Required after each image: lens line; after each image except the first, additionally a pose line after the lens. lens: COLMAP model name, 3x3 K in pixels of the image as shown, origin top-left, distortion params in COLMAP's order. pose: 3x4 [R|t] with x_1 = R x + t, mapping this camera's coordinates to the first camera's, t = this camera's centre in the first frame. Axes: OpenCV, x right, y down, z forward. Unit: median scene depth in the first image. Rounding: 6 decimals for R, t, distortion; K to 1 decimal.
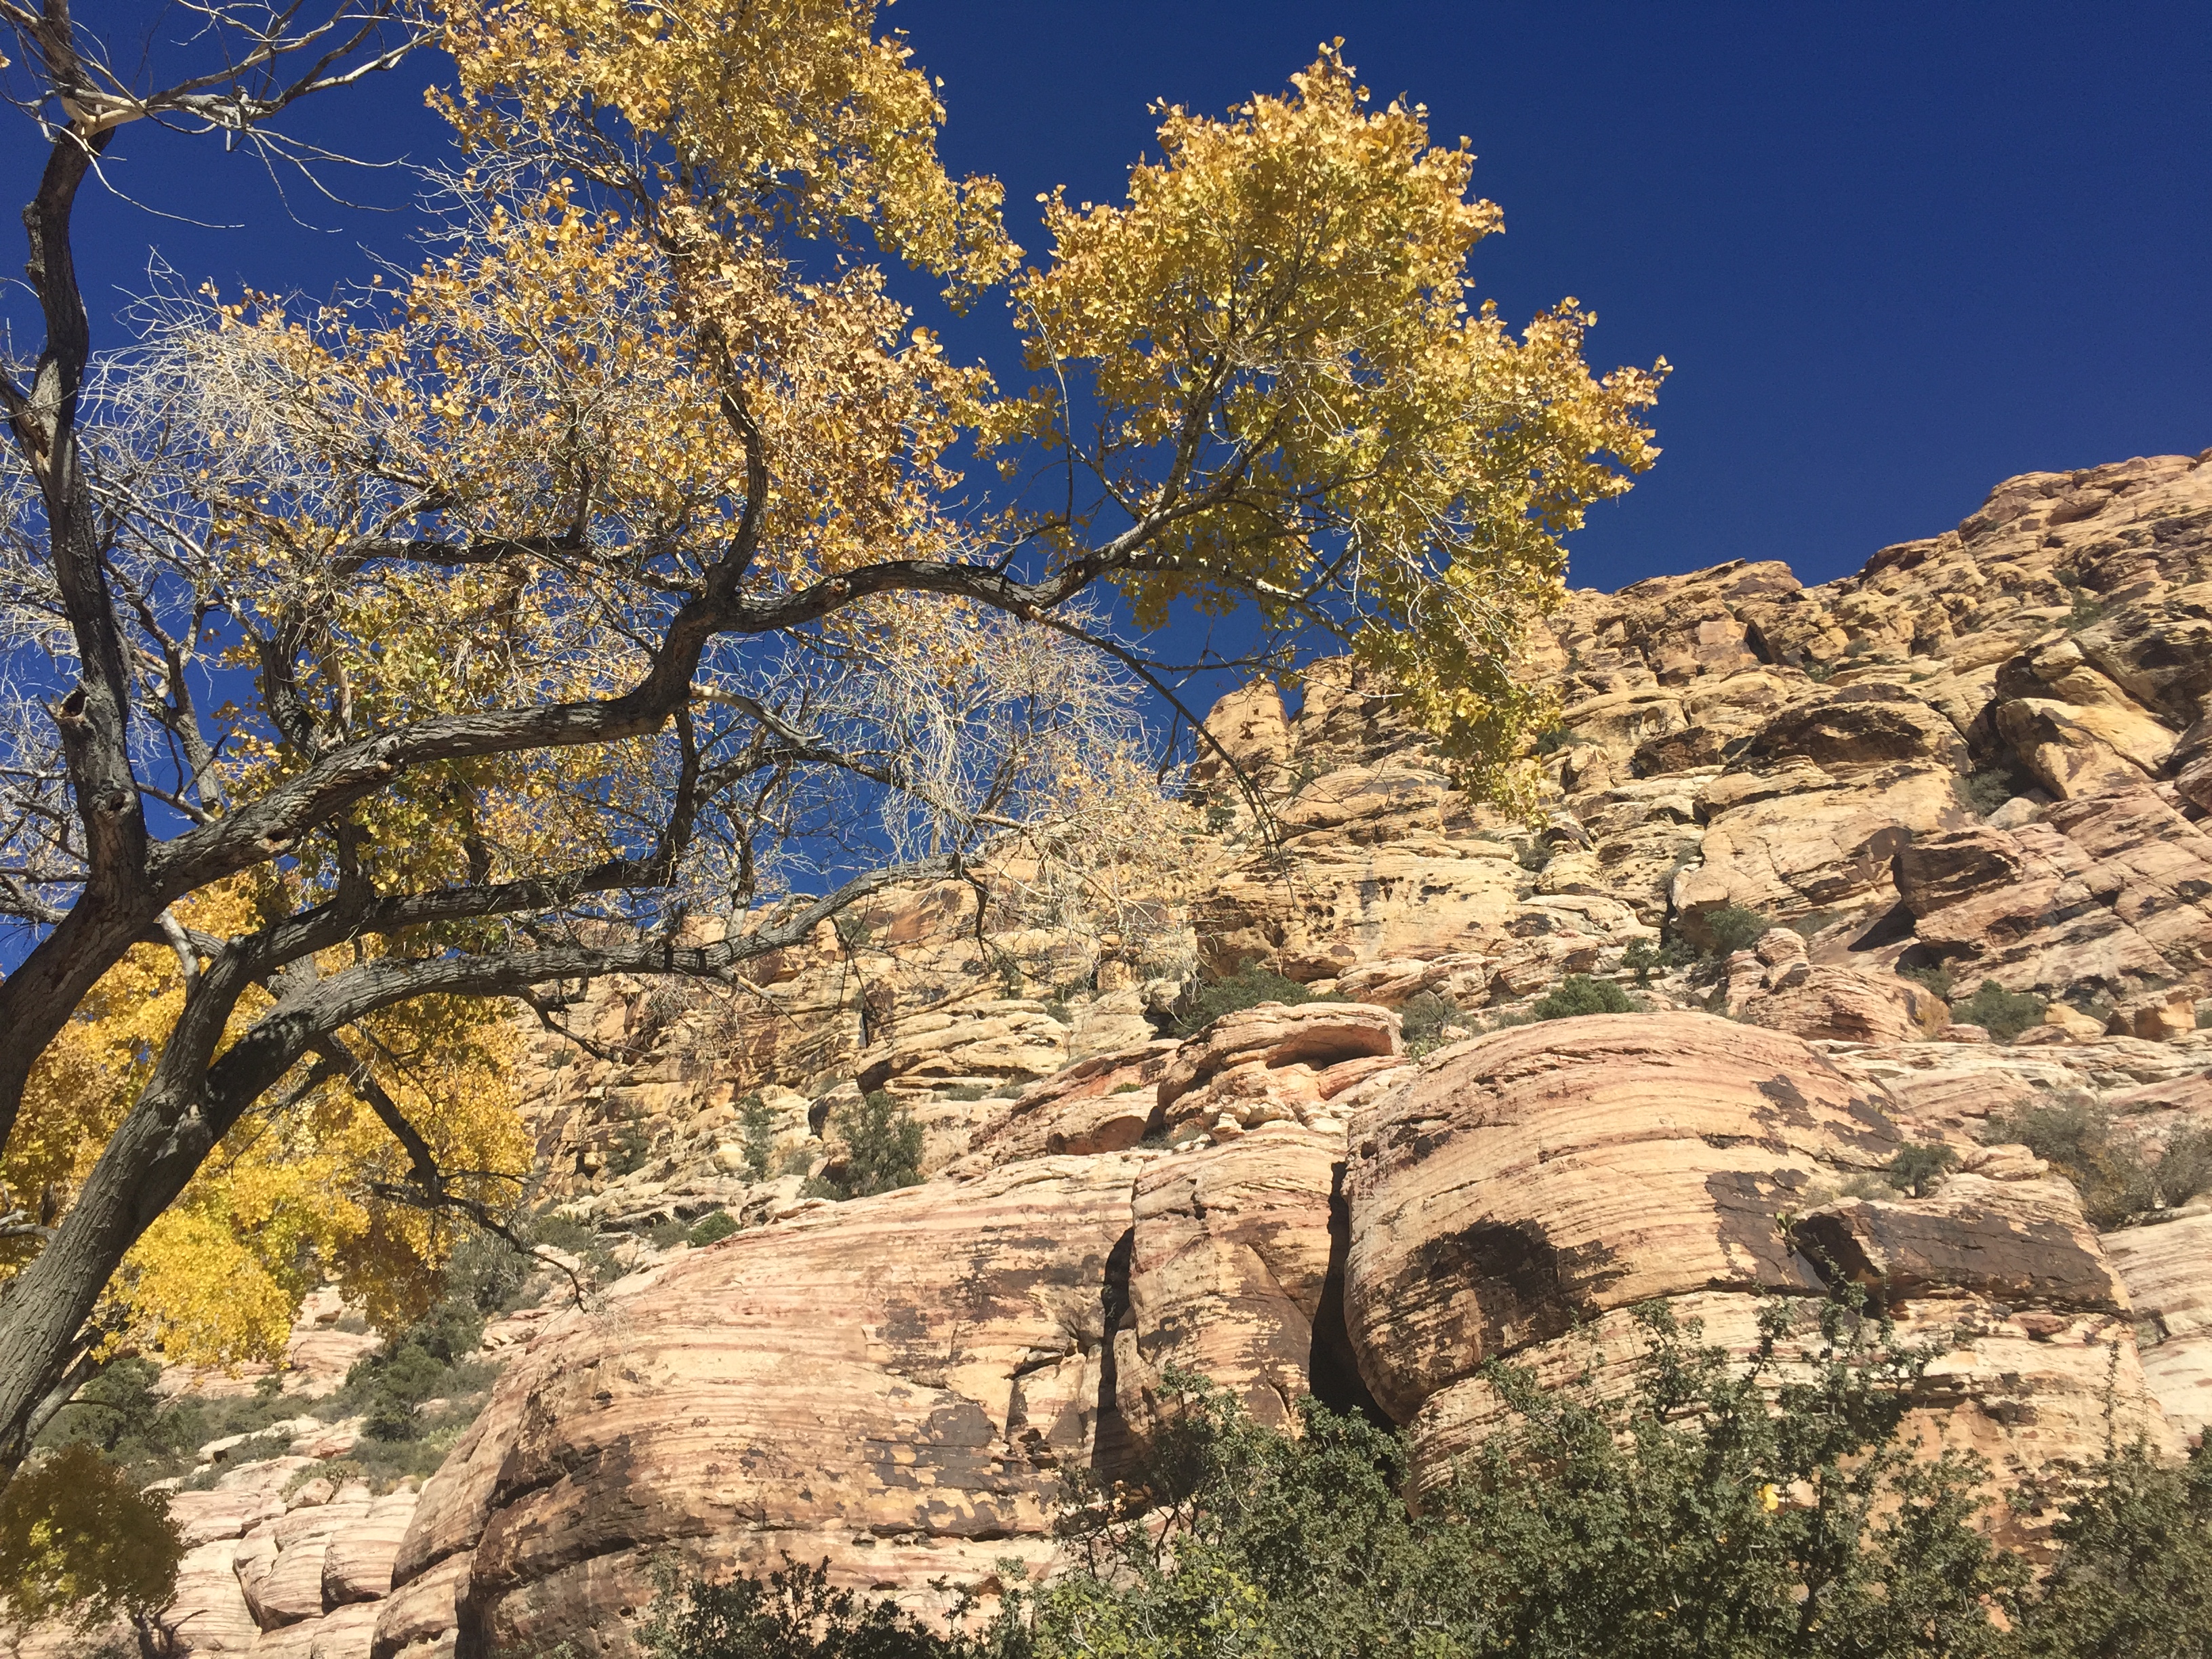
lens RADIAL K [[1865.6, 0, 1102.4], [0, 1865.6, 824.4], [0, 0, 1]] dist [0.062836, -0.044978]
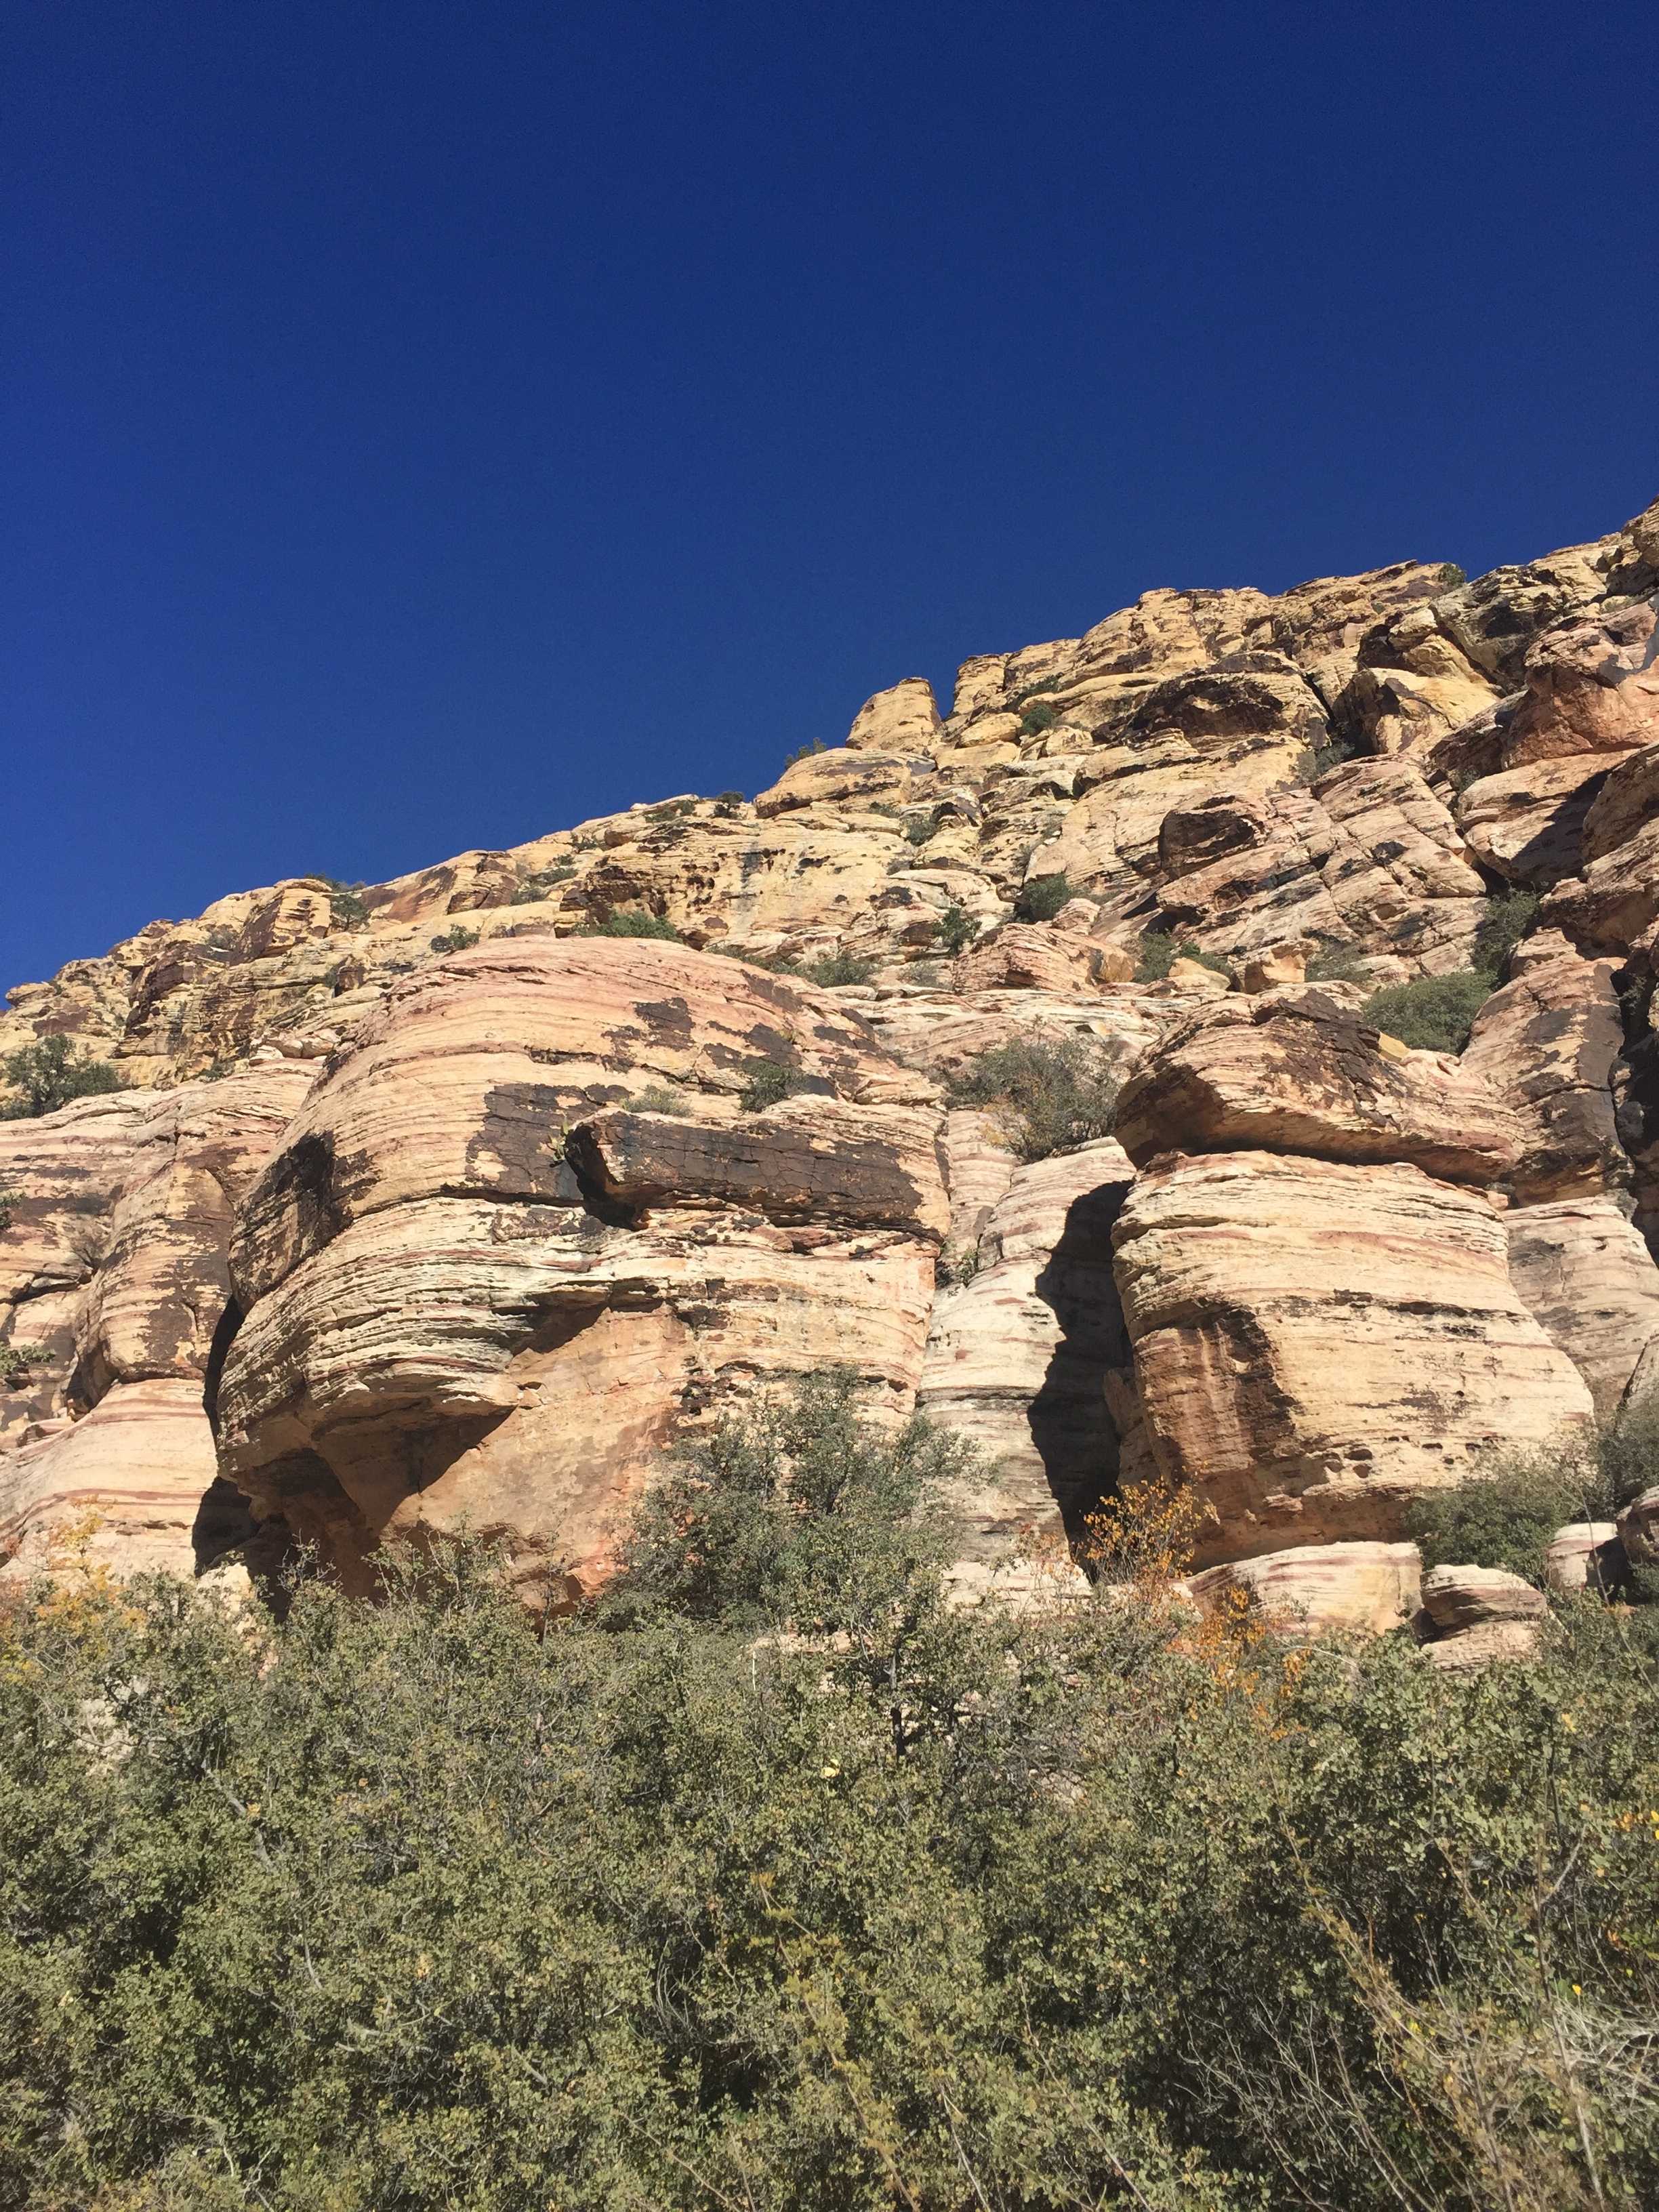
lens RADIAL K [[1865.6, 0, 829.8], [0, 1865.6, 1094.2], [0, 0, 1]] dist [0.062836, -0.044978]
pose [[0.999717, 0.021725, 0.009699, 0.212039], [-0.022856, 0.990181, 0.137913, 0.023569], [-0.006607, -0.138095, 0.990397, 0.019484]]
